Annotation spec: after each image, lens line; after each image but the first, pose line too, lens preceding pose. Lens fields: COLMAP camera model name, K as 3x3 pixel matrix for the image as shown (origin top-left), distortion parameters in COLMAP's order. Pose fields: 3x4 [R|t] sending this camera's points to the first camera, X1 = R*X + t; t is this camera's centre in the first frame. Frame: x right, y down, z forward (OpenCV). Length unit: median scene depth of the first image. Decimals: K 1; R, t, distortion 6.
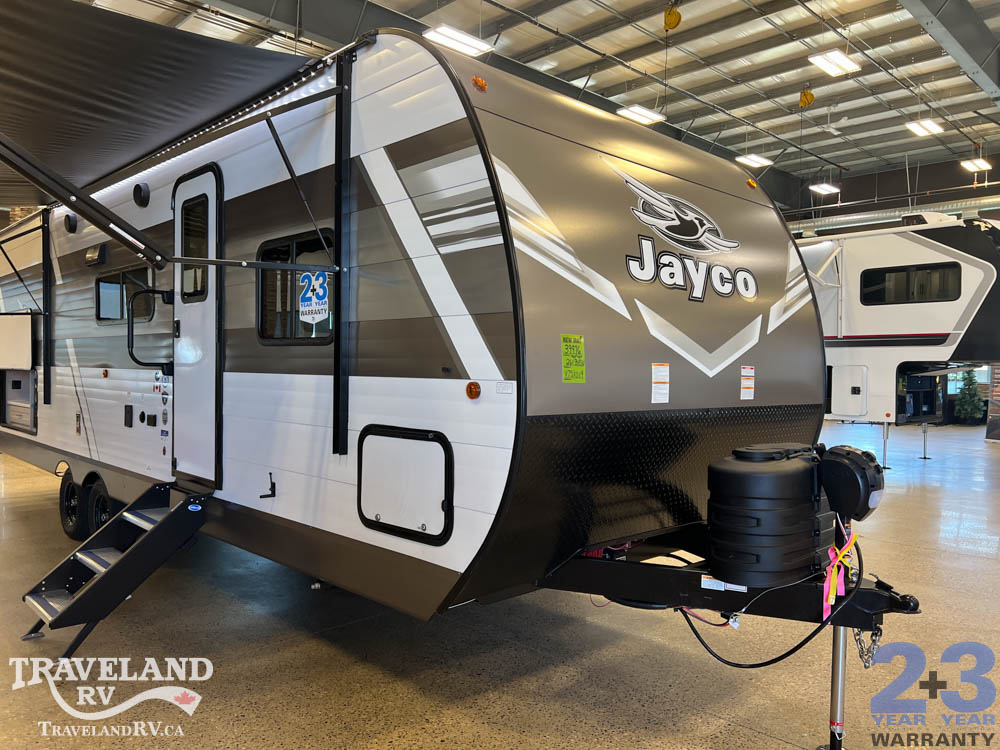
lens RADIAL K [[759.0, 0, 500.0], [0, 759.0, 375.0], [0, 0, 1]] dist [0.080697, -0.076622]
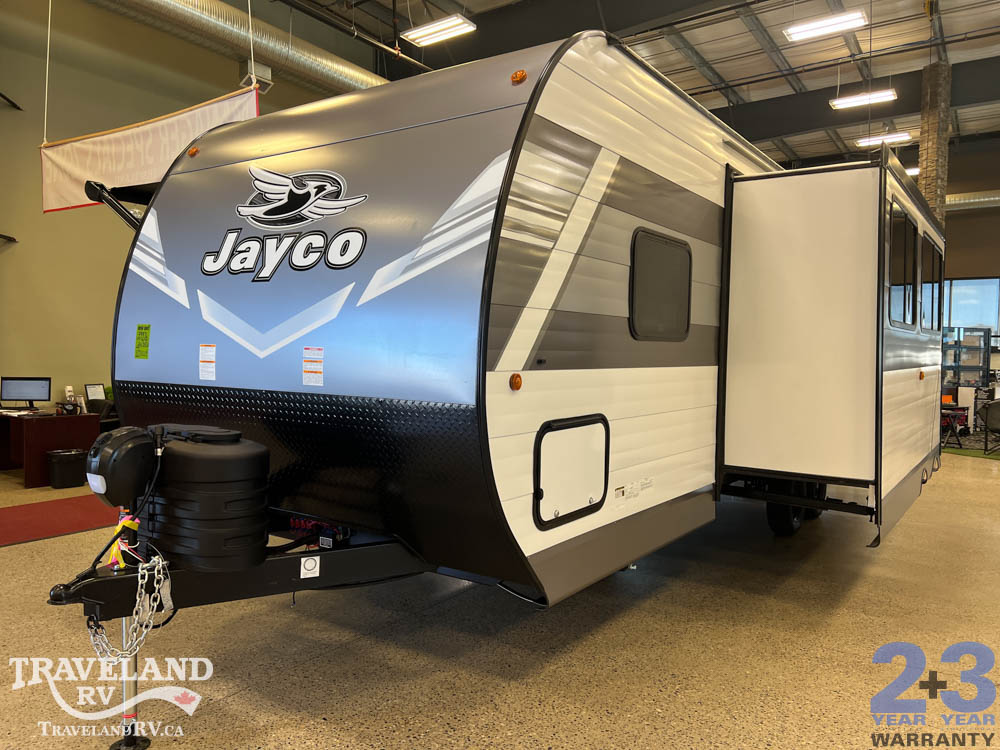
lens RADIAL K [[739.3, 0, 501.0], [0, 739.3, 383.0], [0, 0, 1]] dist [0.062923, -0.075693]
pose [[0.190511, 0.027204, -0.981308, 1.271801], [-0.027784, 0.999365, 0.022310, 0.004703], [0.981292, 0.023014, 0.191146, 1.131015]]
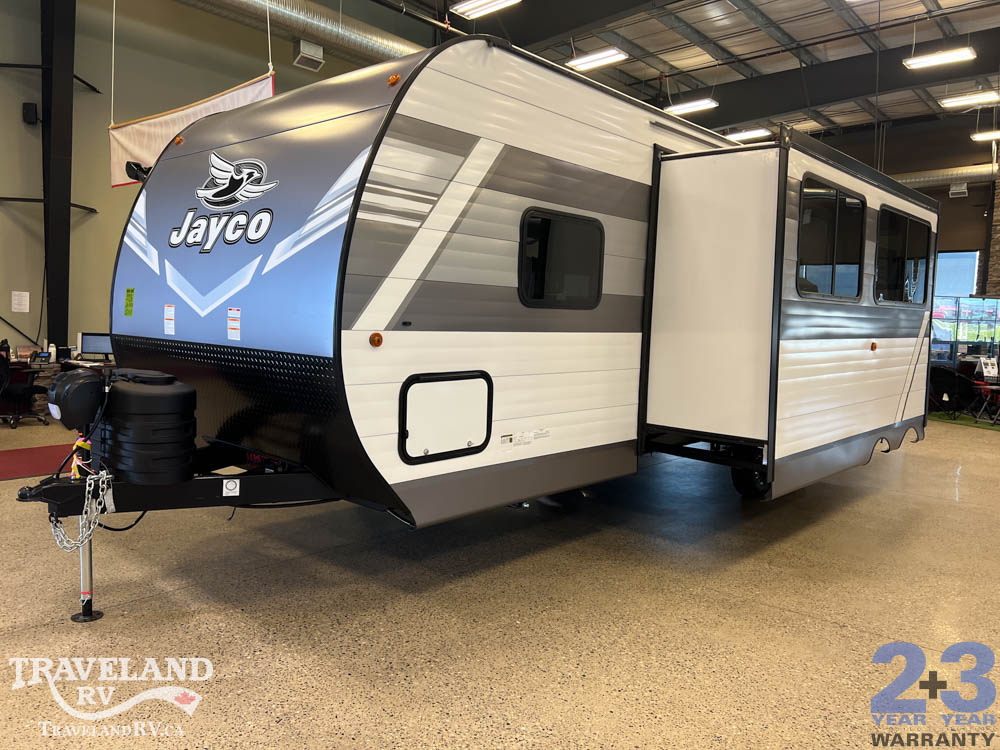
lens RADIAL K [[739.3, 0, 501.0], [0, 739.3, 383.0], [0, 0, 1]] dist [0.062923, -0.075693]
pose [[0.063256, 0.074119, -0.995241, 1.467082], [-0.046386, 0.996379, 0.071256, 0.000935], [0.996919, 0.041658, 0.066465, 1.400317]]
